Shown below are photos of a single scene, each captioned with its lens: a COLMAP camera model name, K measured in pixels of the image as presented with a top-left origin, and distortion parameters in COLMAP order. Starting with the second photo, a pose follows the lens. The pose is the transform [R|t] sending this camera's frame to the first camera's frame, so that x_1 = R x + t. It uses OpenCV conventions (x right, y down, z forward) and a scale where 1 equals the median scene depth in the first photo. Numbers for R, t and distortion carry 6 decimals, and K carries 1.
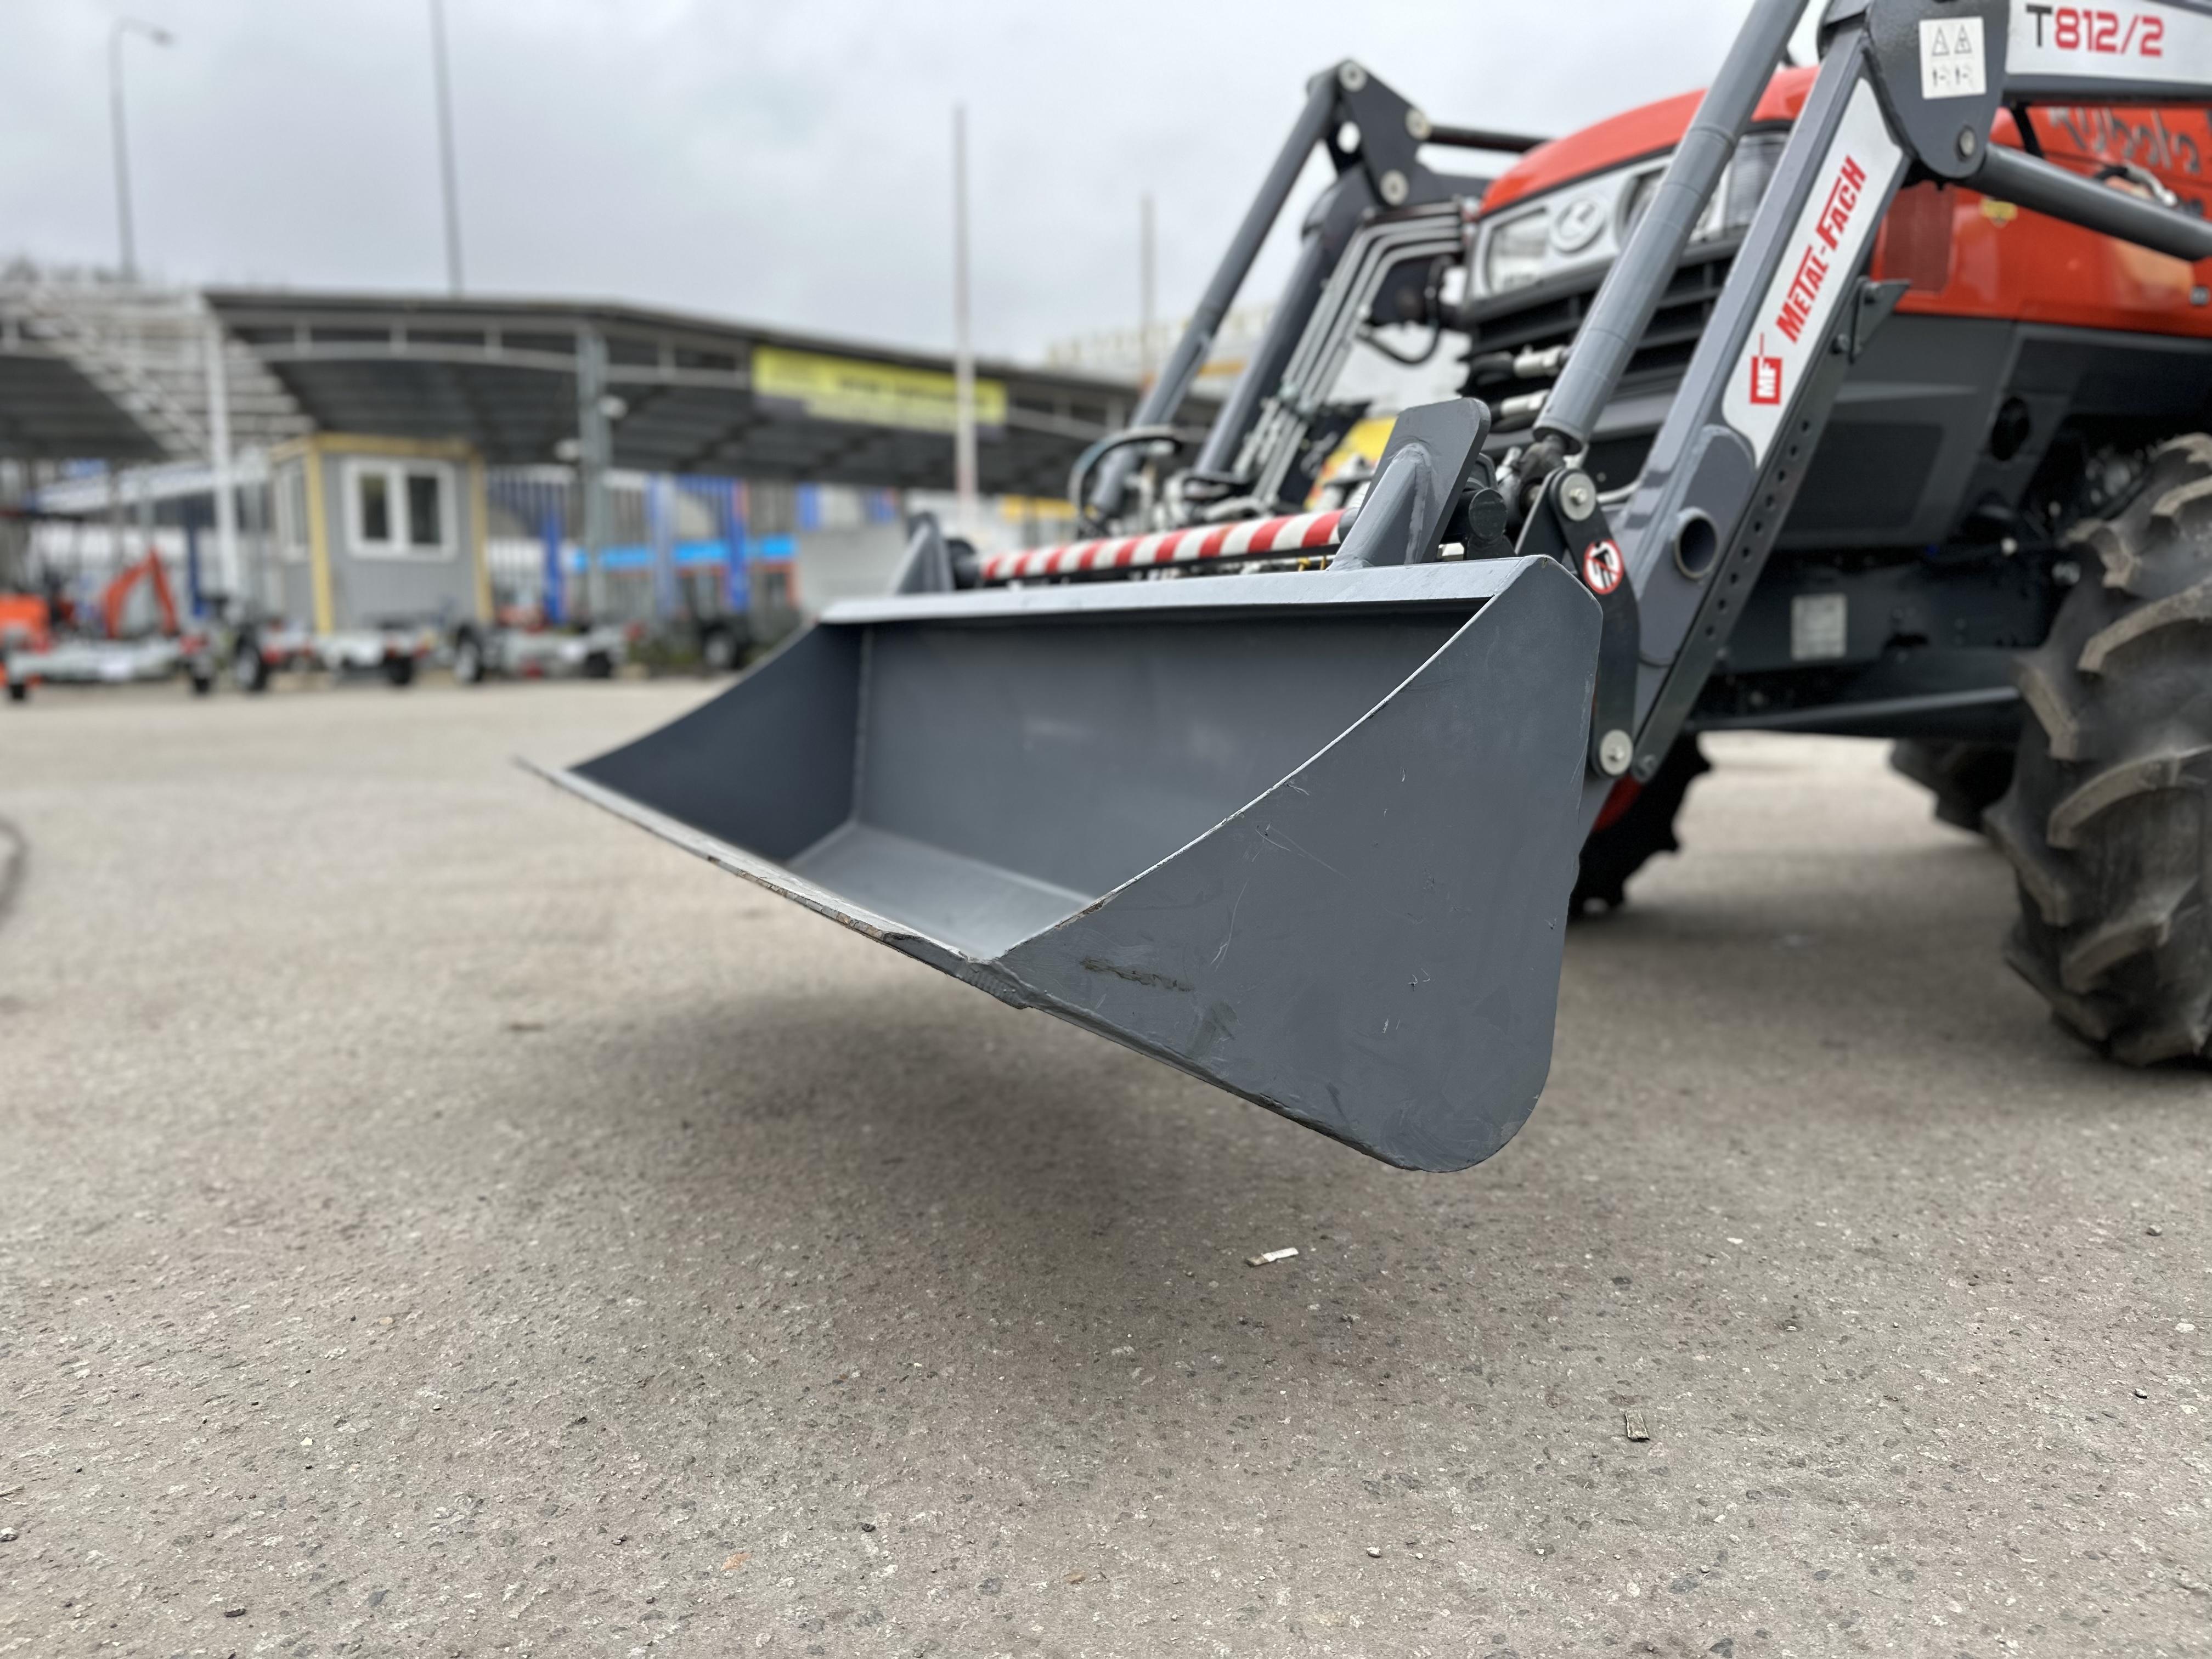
lens RADIAL K [[1549.4, 0, 1107.1], [0, 1549.4, 823.4], [0, 0, 1]] dist [0.039071, -0.050147]
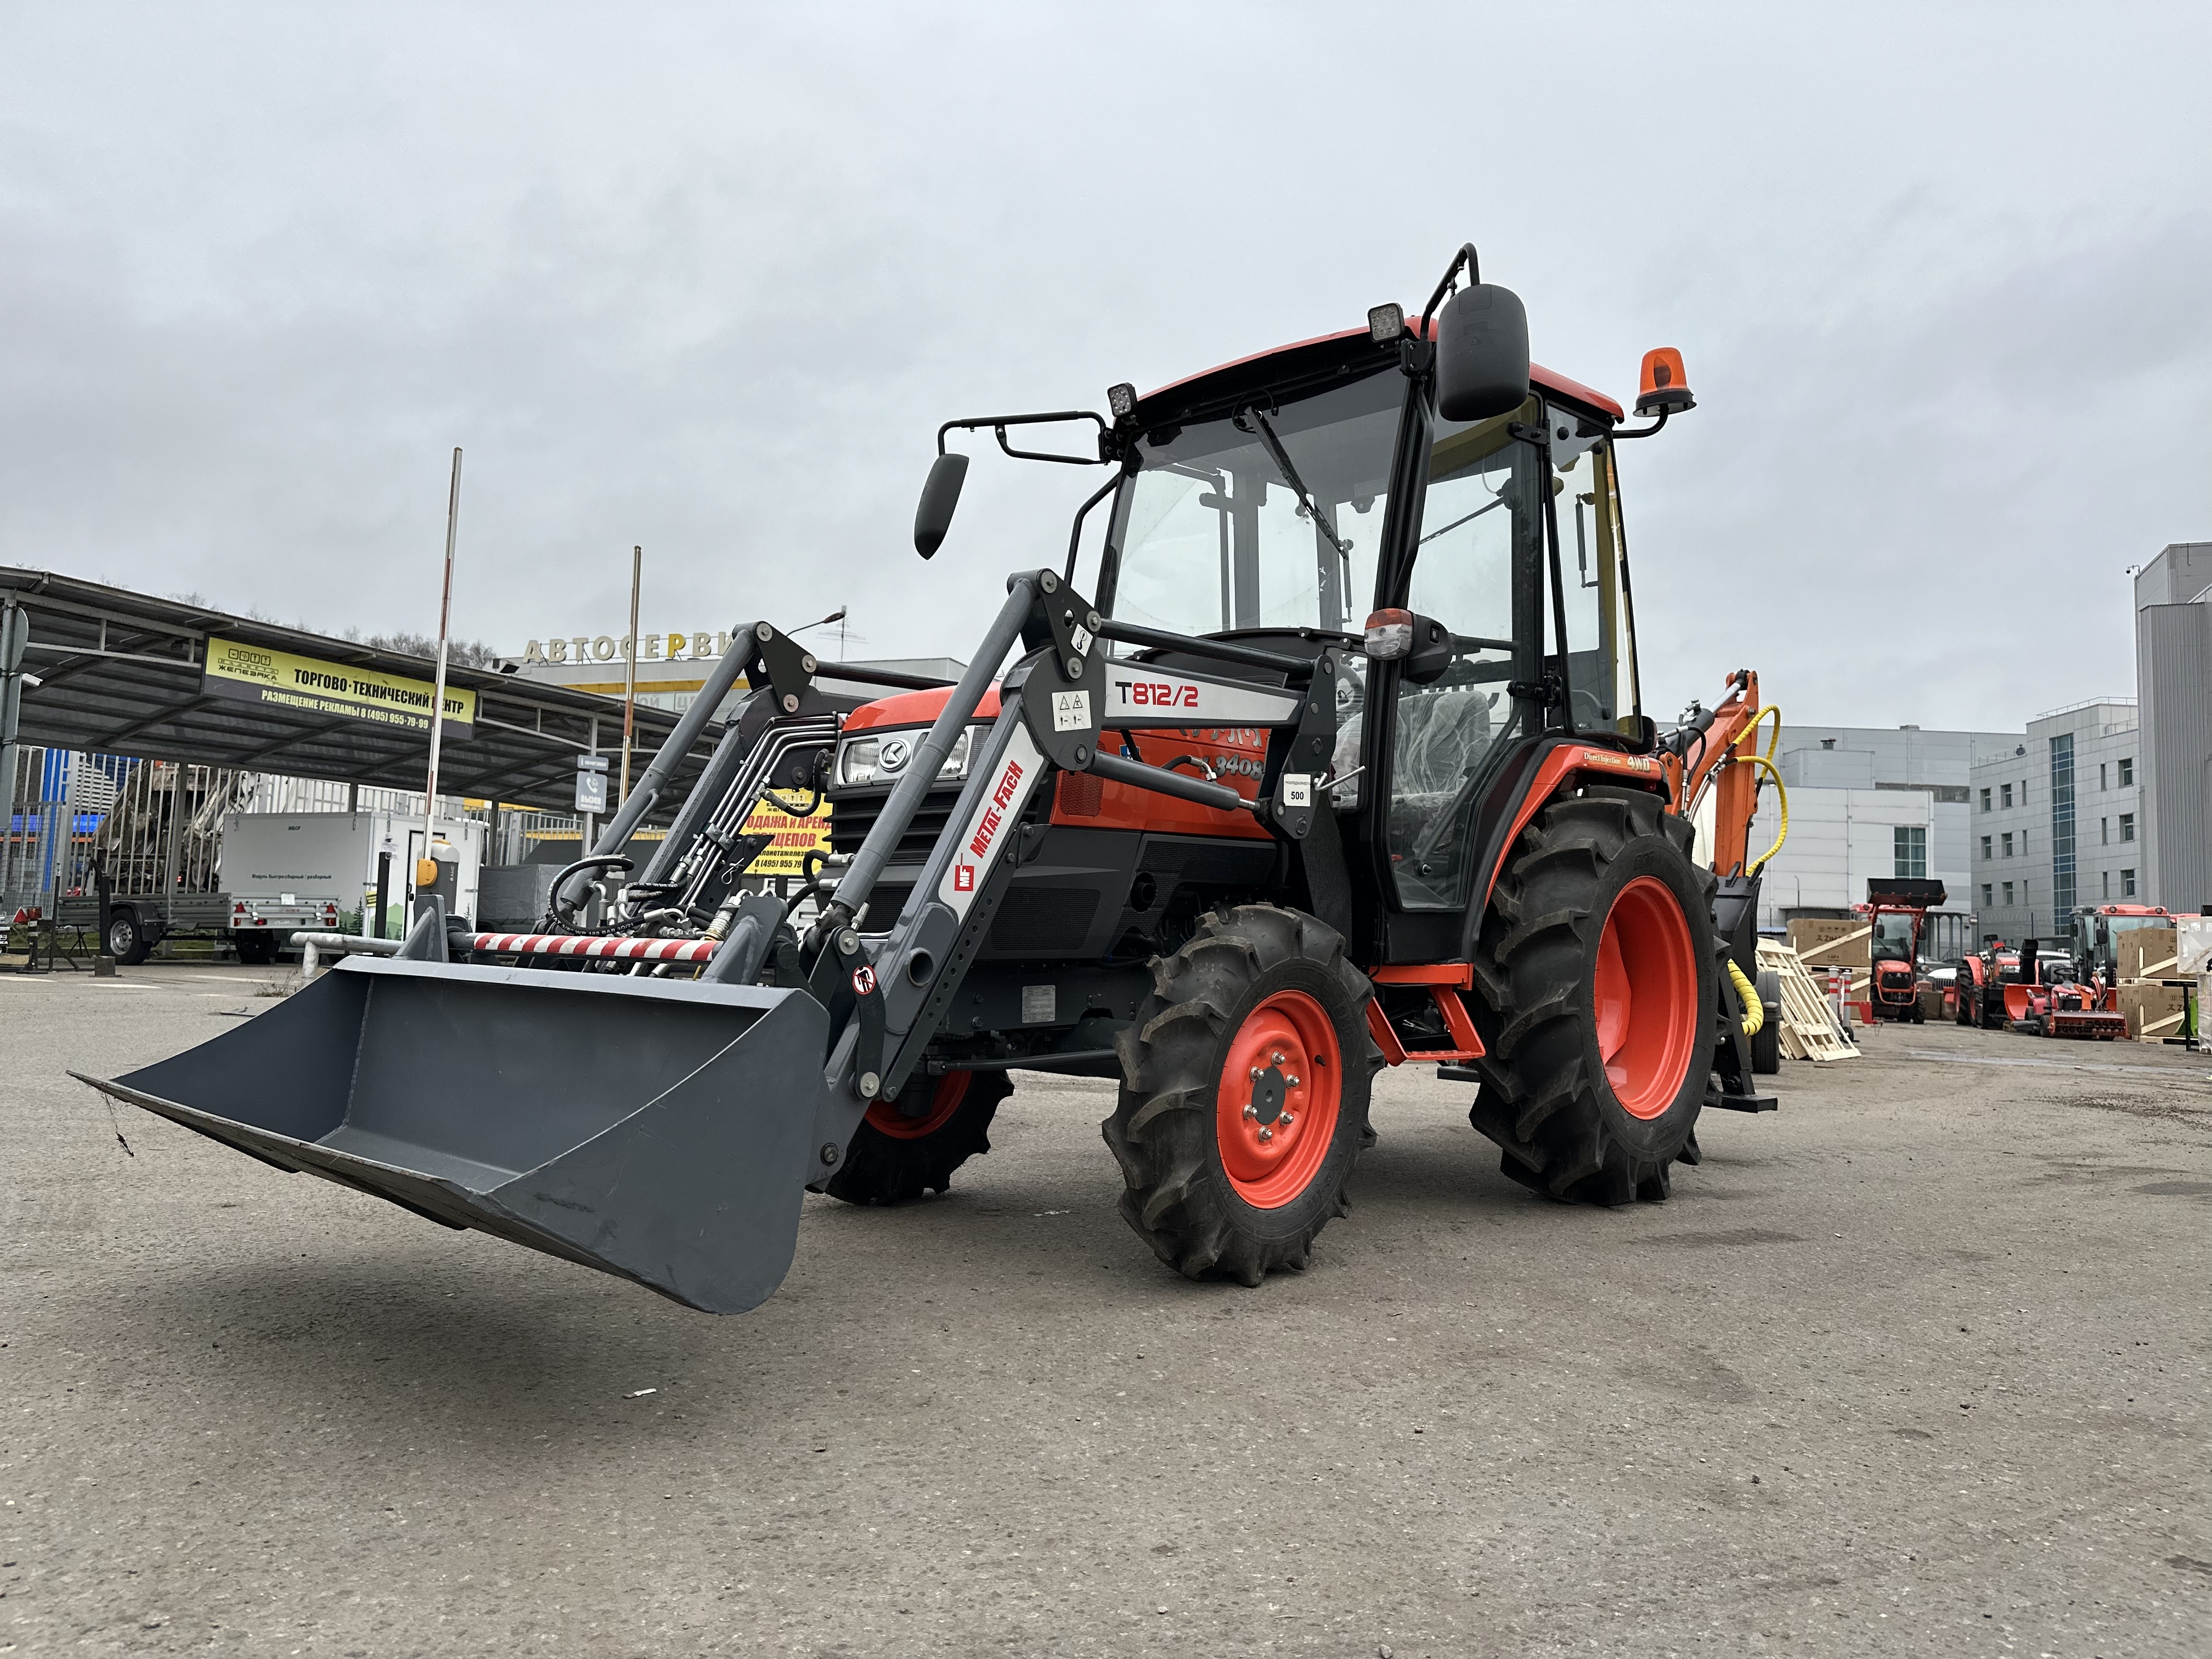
lens RADIAL K [[1538.3, 0, 1107.6], [0, 1538.3, 817.3], [0, 0, 1]] dist [0.060072, -0.070340]
pose [[0.943813, 0.073963, 0.322098, -0.001940], [-0.007991, 0.979457, -0.201495, 0.005519], [-0.330384, 0.187600, 0.925015, -0.682423]]
